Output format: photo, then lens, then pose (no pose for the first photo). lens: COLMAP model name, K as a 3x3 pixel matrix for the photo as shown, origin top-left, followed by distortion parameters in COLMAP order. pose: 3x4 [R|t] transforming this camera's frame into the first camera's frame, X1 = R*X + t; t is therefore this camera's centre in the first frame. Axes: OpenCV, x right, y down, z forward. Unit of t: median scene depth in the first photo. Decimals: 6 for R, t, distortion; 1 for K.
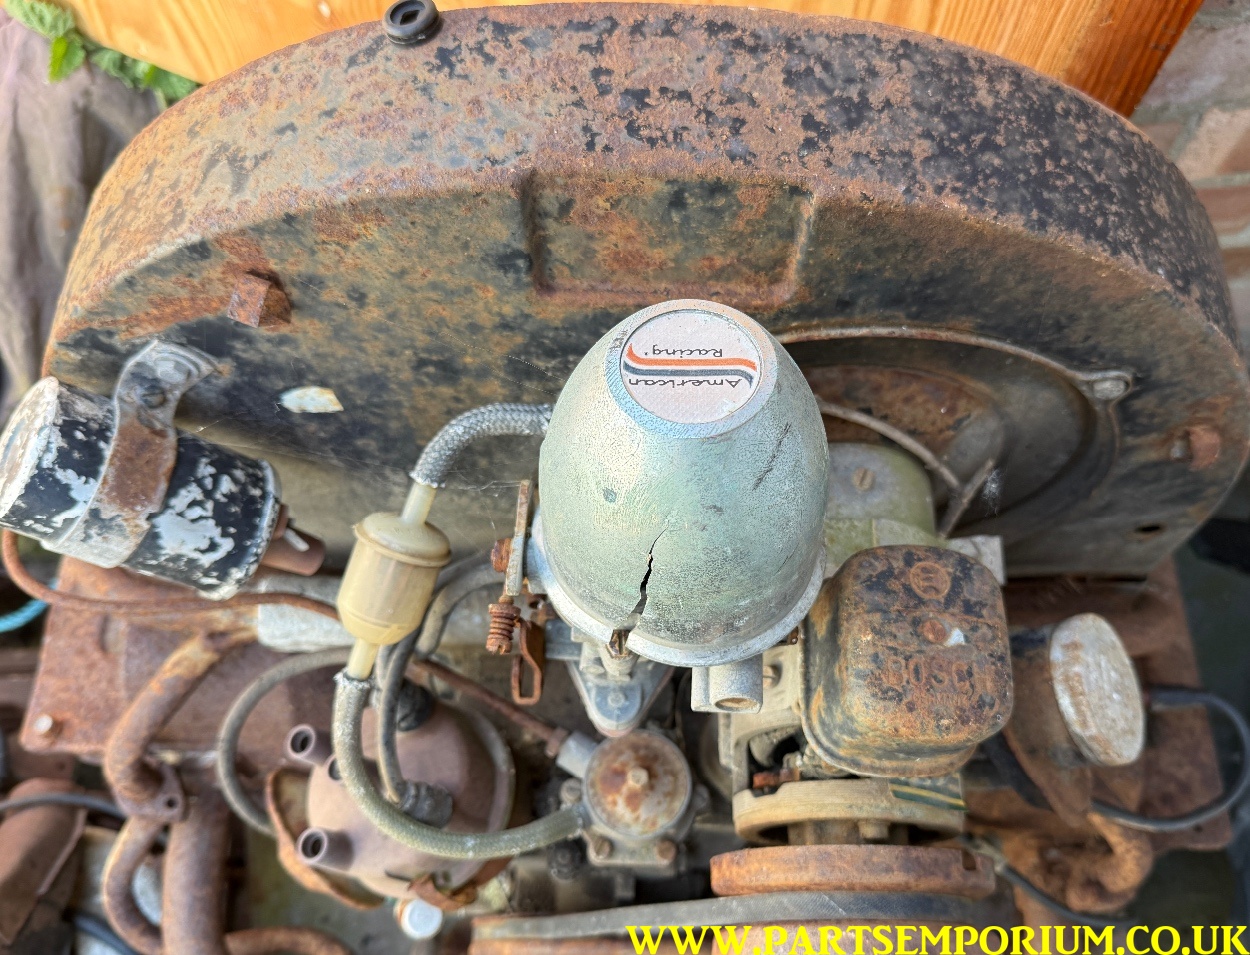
lens RADIAL K [[1056.1, 0, 660.2], [0, 1056.1, 554.4], [0, 0, 1]] dist [-0.036652, 0.001764]
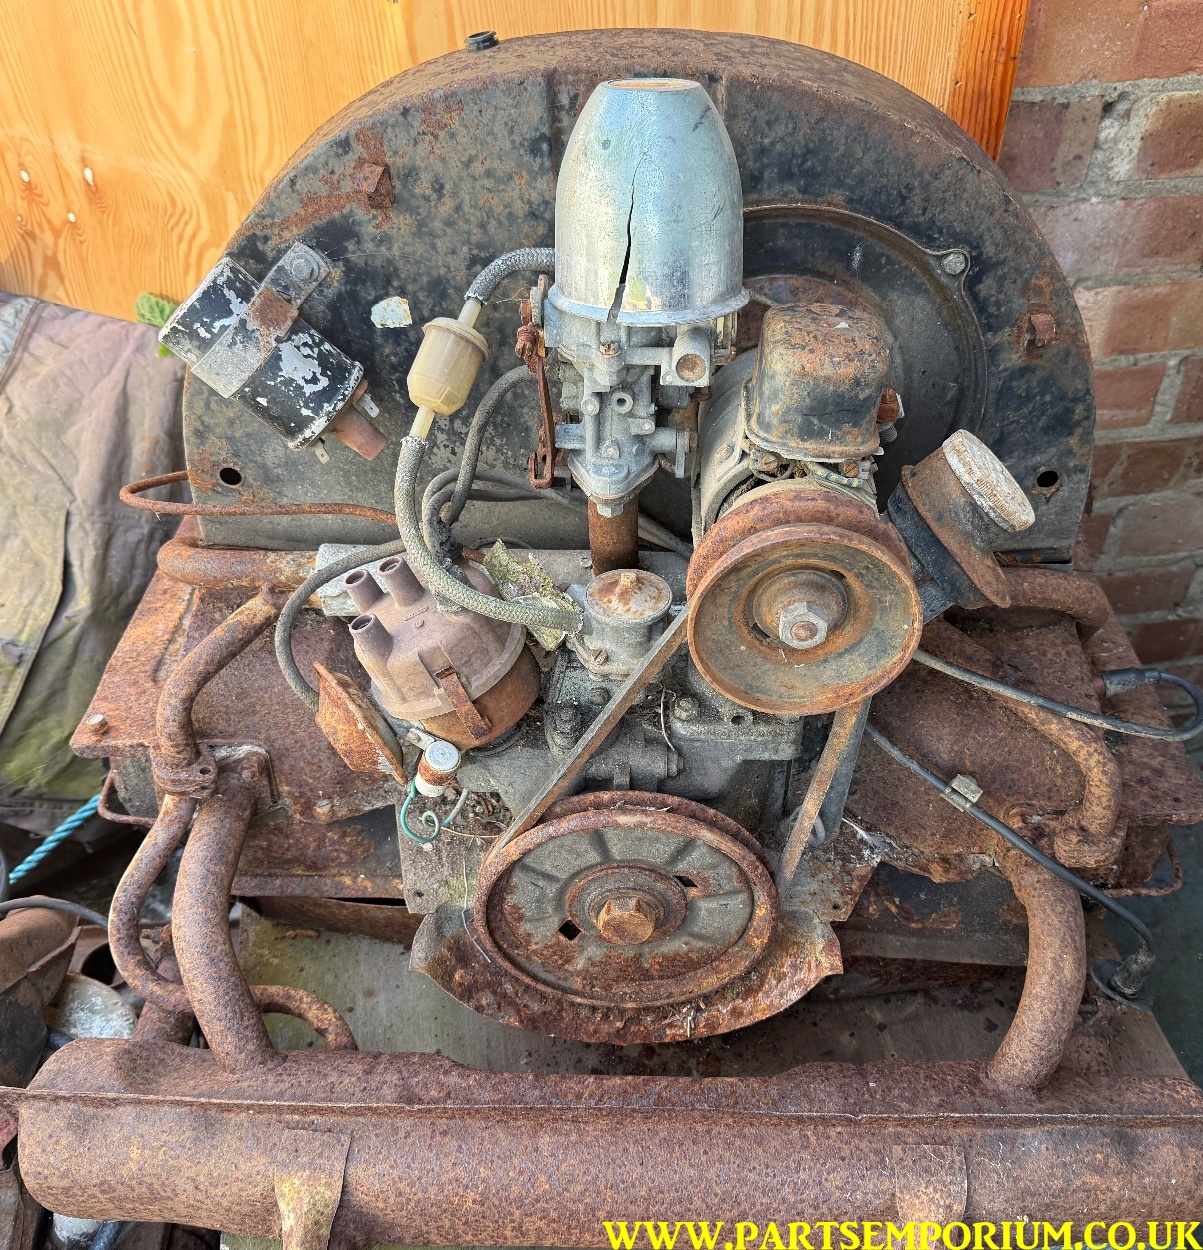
lens RADIAL K [[1218.3, 0, 630.9], [0, 1218.3, 665.0], [0, 0, 1]] dist [0.063159, -0.147782]
pose [[0.999108, -0.031894, -0.027678, 0.023535], [0.015684, 0.888807, -0.458012, 1.246193], [0.039209, 0.457170, 0.888515, -0.279286]]
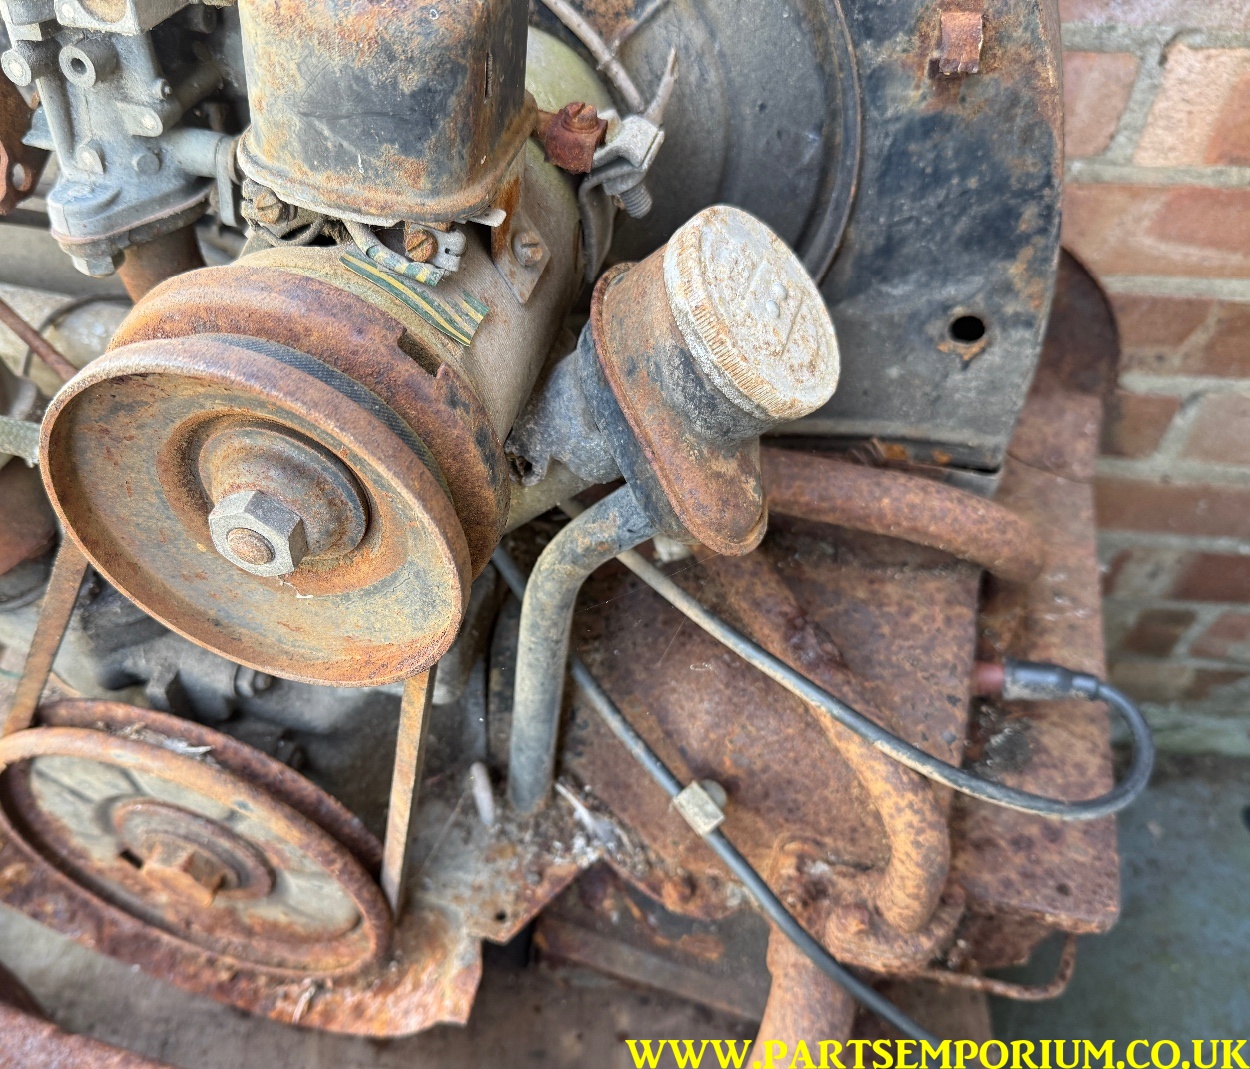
lens RADIAL K [[1102.3, 0, 553.5], [0, 1102.3, 595.9], [0, 0, 1]] dist [0.101109, -0.281303]
pose [[0.963089, 0.169999, -0.208712, 0.589910], [-0.229243, 0.924381, -0.304906, 0.674403], [0.141095, 0.341497, 0.929232, 0.491490]]
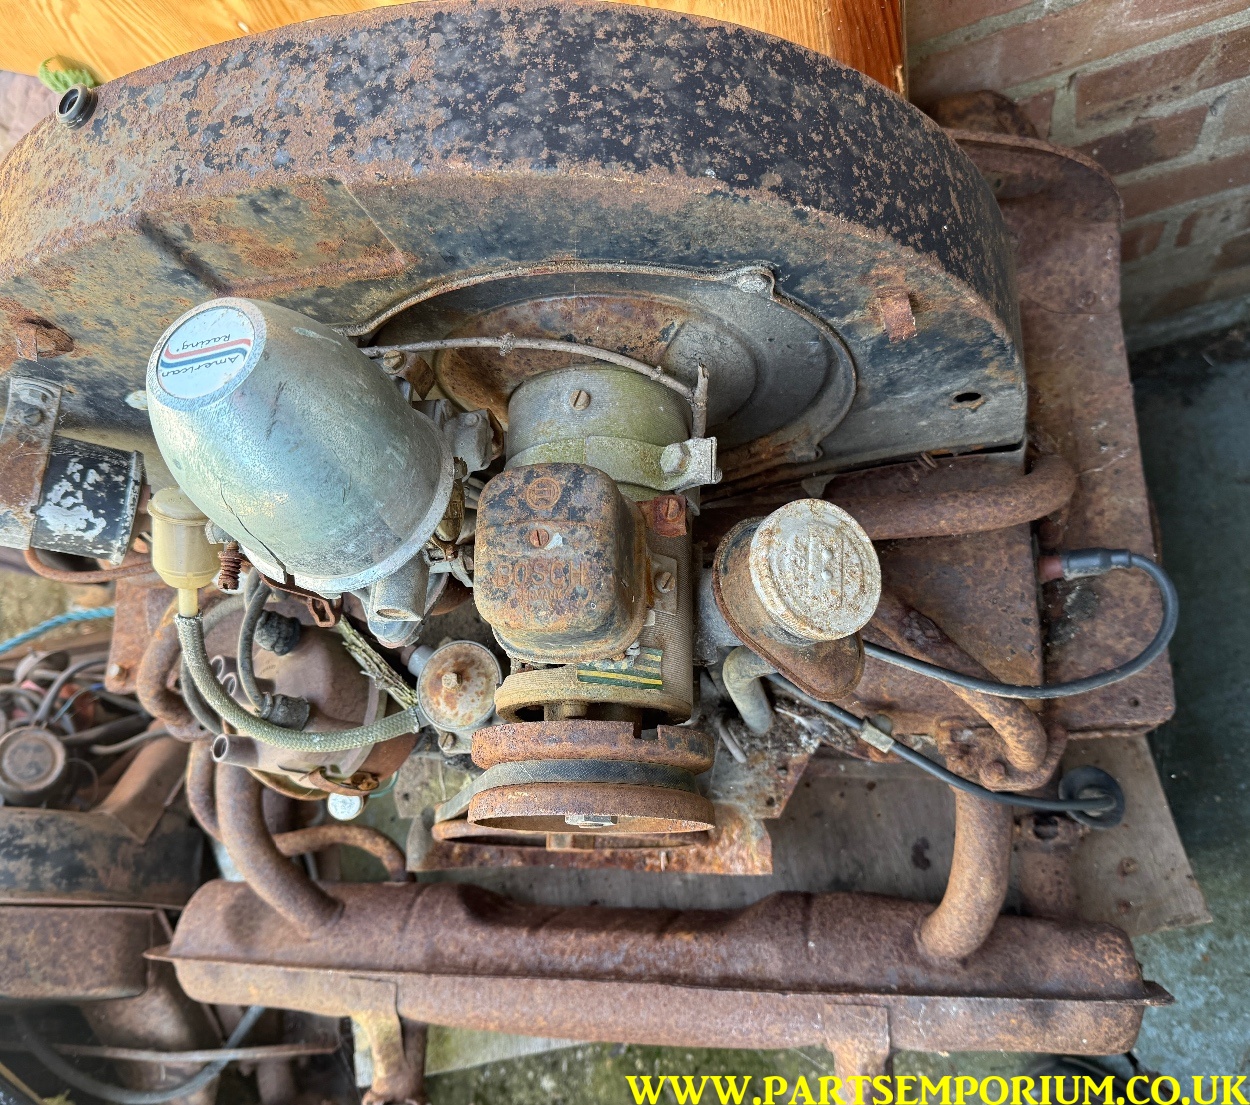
lens RADIAL K [[1095.8, 0, 588.0], [0, 1095.8, 584.5], [0, 0, 1]] dist [0.054325, -0.134814]
pose [[0.940513, -0.086431, -0.328582, 0.701197], [0.119506, 0.989458, 0.081797, 0.031847], [0.318048, -0.116199, 0.940927, -0.118642]]
